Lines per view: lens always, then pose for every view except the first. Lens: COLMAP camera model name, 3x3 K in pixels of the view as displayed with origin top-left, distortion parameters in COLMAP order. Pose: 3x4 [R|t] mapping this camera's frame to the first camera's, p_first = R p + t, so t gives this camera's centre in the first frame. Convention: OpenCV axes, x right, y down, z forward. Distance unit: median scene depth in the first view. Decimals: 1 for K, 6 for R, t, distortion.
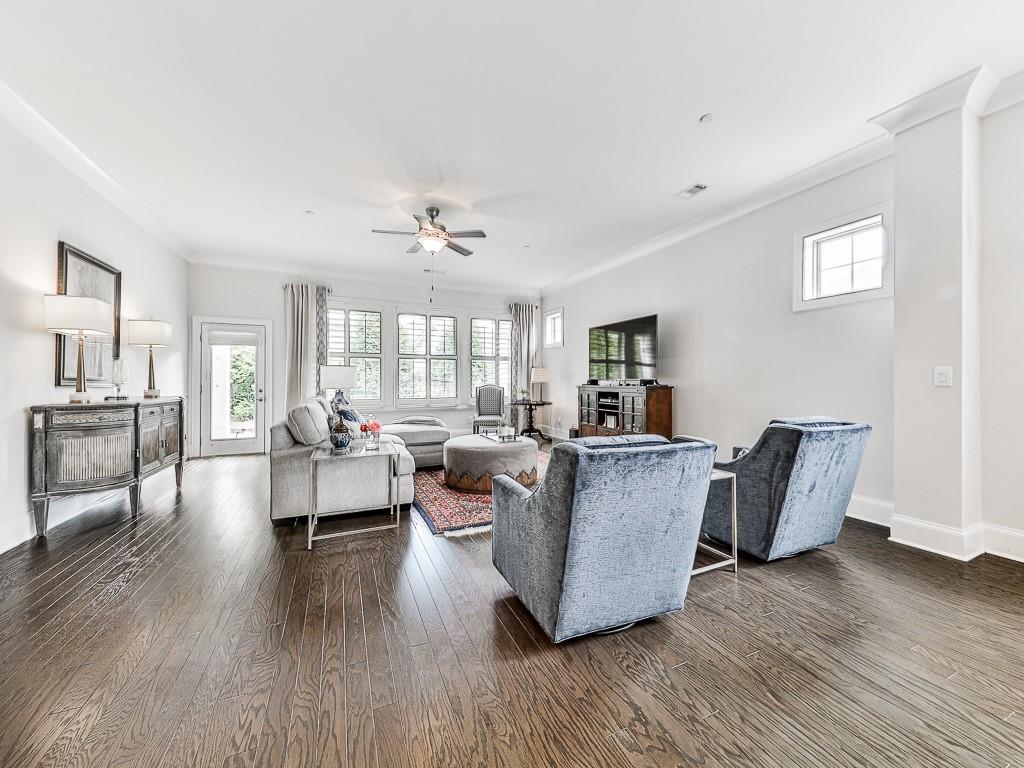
lens RADIAL K [[380.7, 0, 521.1], [0, 380.7, 377.4], [0, 0, 1]] dist [0.000783, -0.000066]
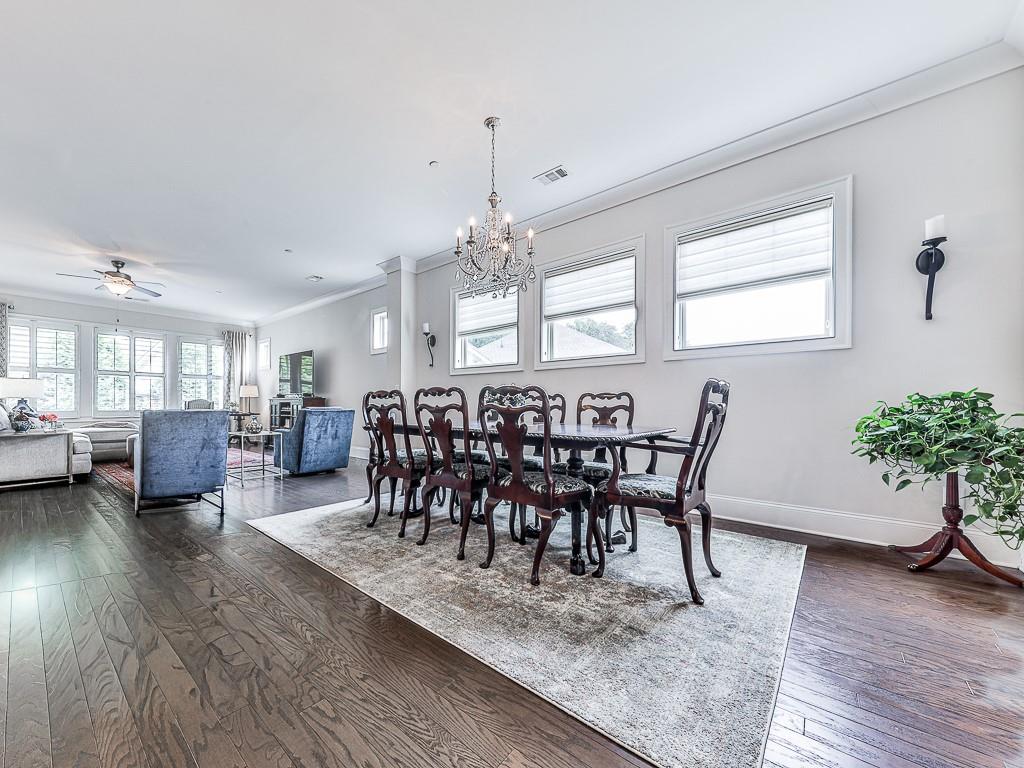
lens RADIAL K [[377.9, 0, 464.5], [0, 377.9, 404.4], [0, 0, 1]] dist [-0.000274, -0.000134]
pose [[0.916906, 0.001643, 0.399100, 0.285822], [-0.005066, 0.999959, 0.007522, 0.032483], [-0.399072, -0.008919, 0.916876, -0.567300]]
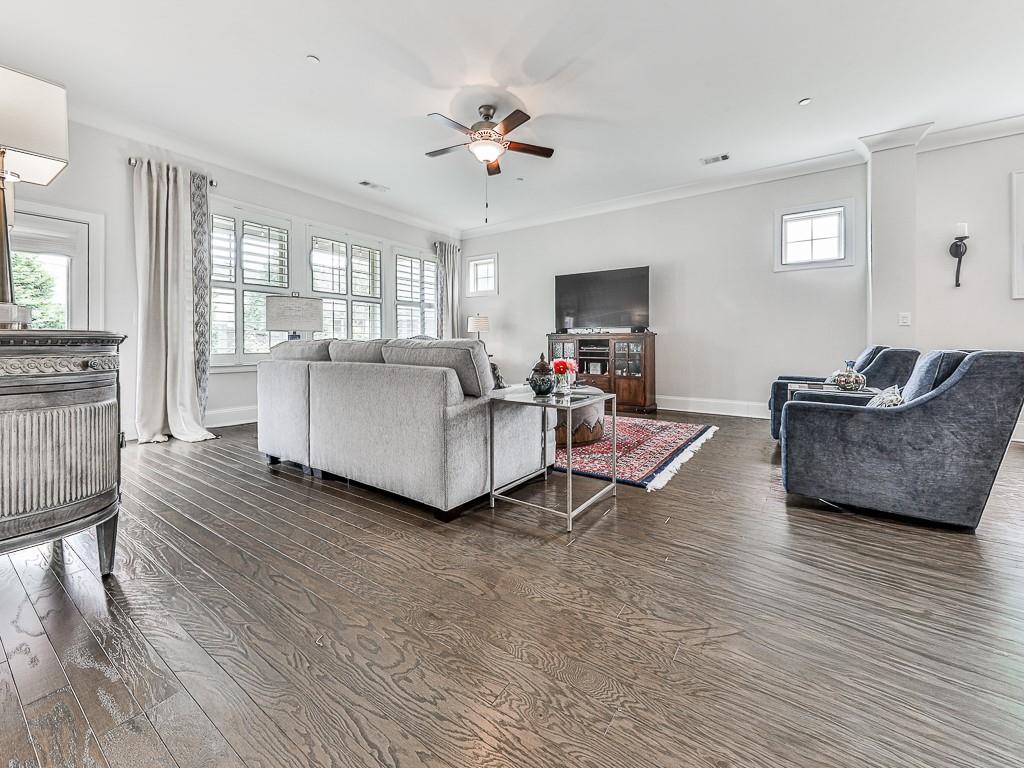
lens RADIAL K [[403.3, 0, 516.9], [0, 403.3, 343.9], [0, 0, 1]] dist [0.001374, -0.000082]
pose [[0.861207, -0.001218, 0.508253, -0.498685], [-0.003181, 0.999965, 0.007787, 0.042774], [-0.508245, -0.008323, 0.861172, 0.186498]]
